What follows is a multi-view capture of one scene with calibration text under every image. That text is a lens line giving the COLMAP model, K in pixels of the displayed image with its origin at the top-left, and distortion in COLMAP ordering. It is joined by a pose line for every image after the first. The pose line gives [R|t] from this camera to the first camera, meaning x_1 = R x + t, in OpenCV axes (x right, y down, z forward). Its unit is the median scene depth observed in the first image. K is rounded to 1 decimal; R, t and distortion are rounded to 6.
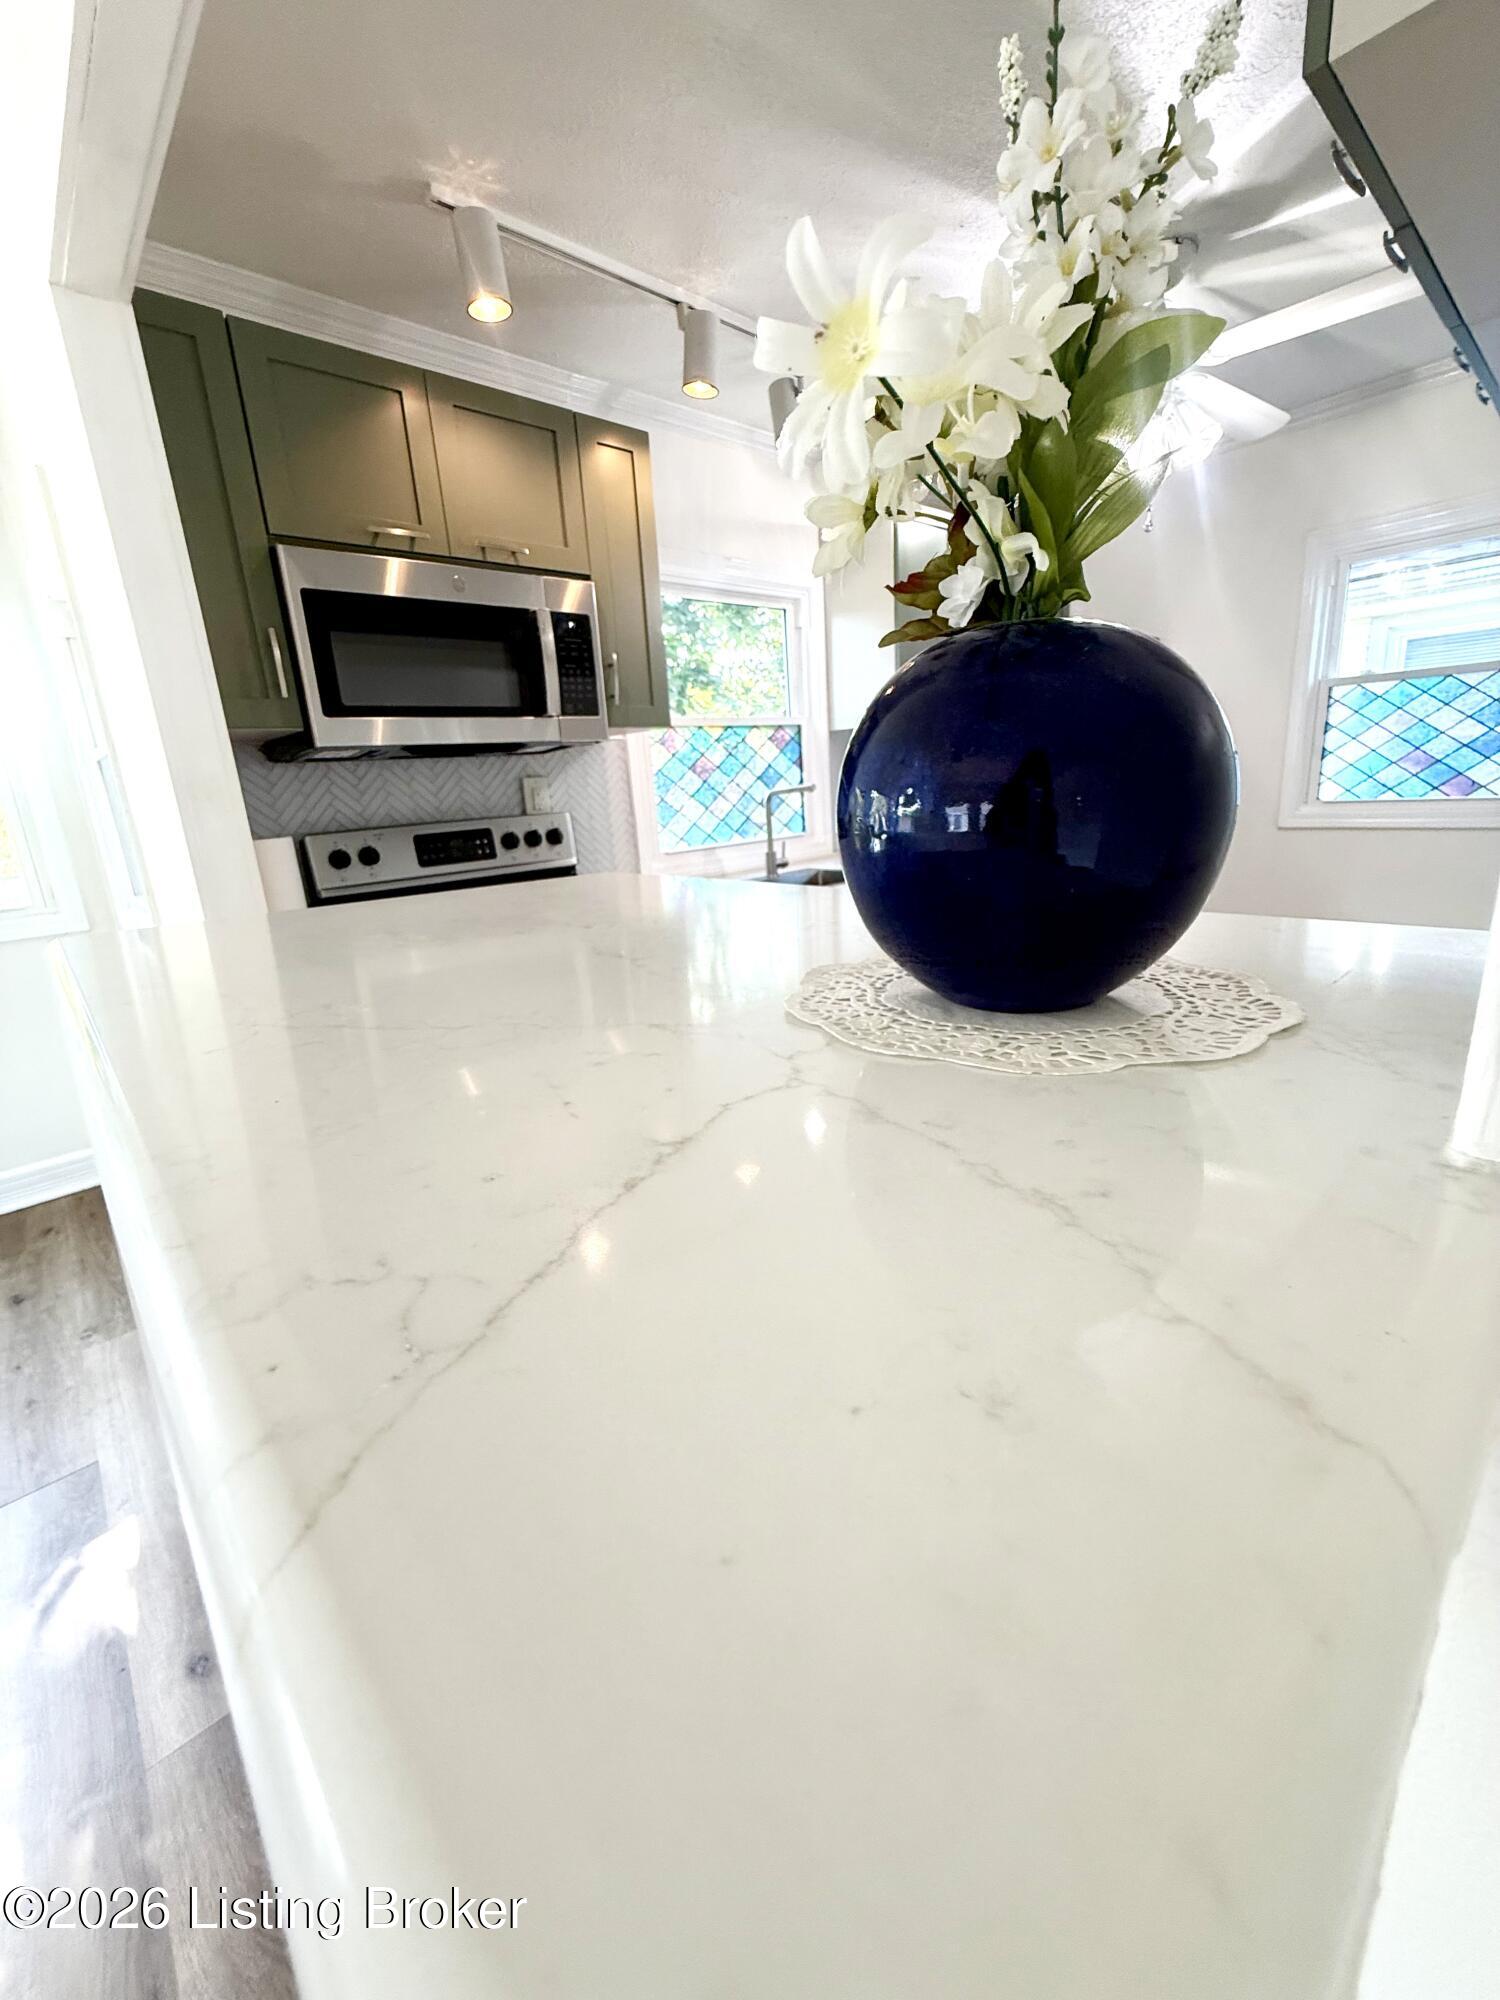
lens RADIAL K [[797.8, 0, 753.5], [0, 797.8, 998.3], [0, 0, 1]] dist [0.000114, 0.000019]
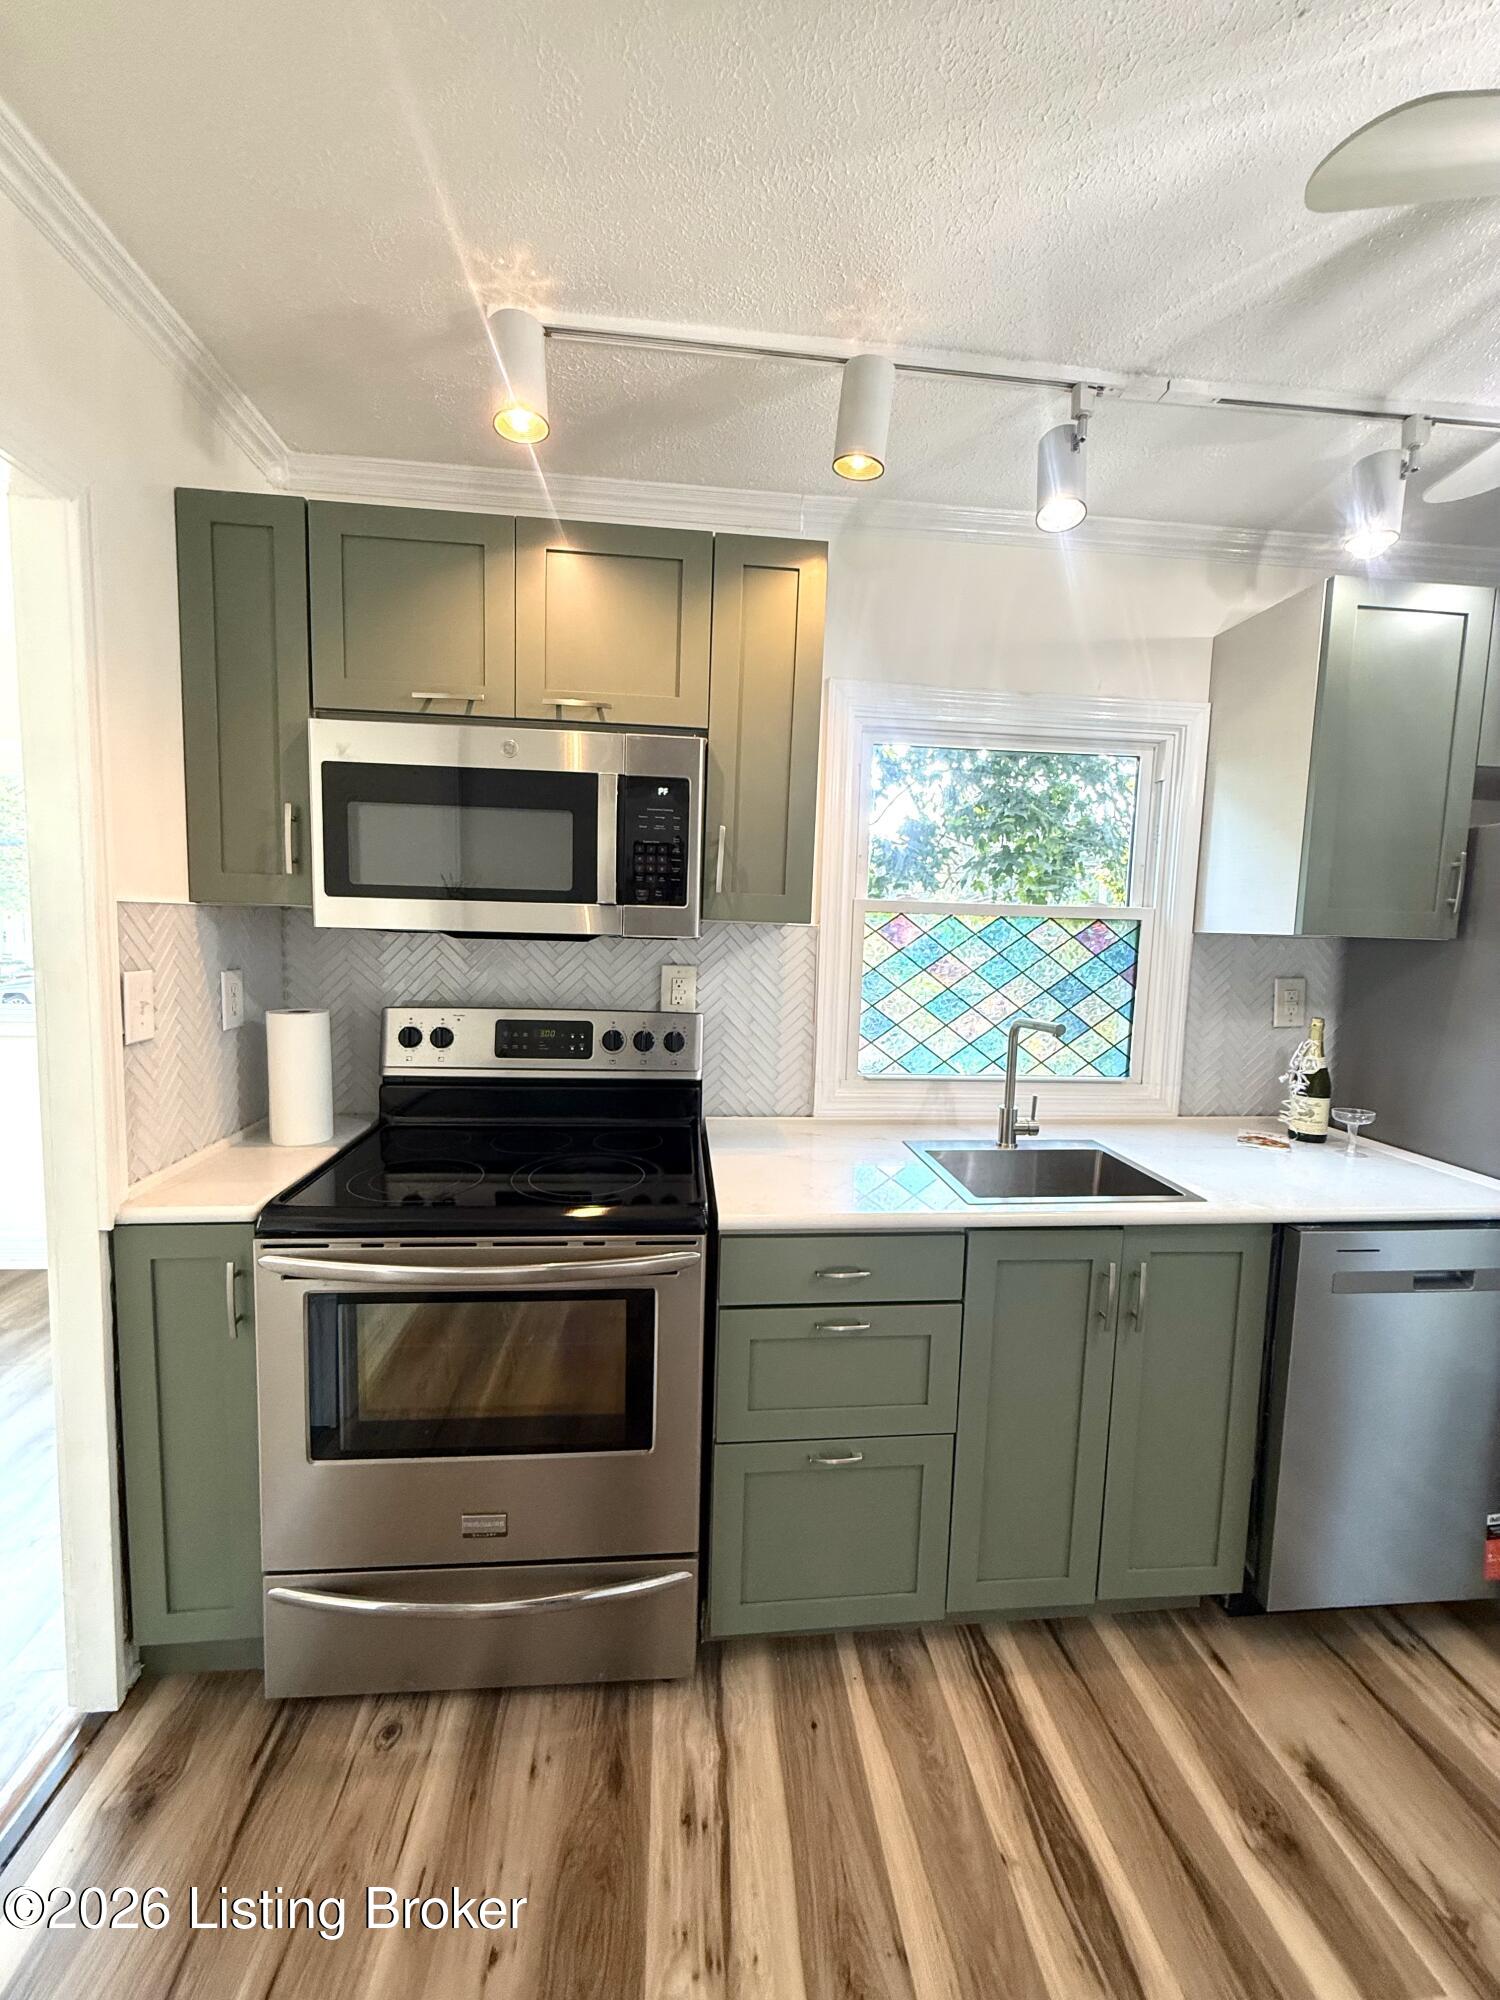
lens RADIAL K [[797.8, 0, 754.7], [0, 797.8, 992.9], [0, 0, 1]] dist [0.000114, 0.000019]
pose [[0.793668, 0.144335, -0.590981, 0.271171], [-0.239721, 0.967047, -0.085755, -0.201862], [0.559129, 0.209731, 0.802114, 0.406697]]
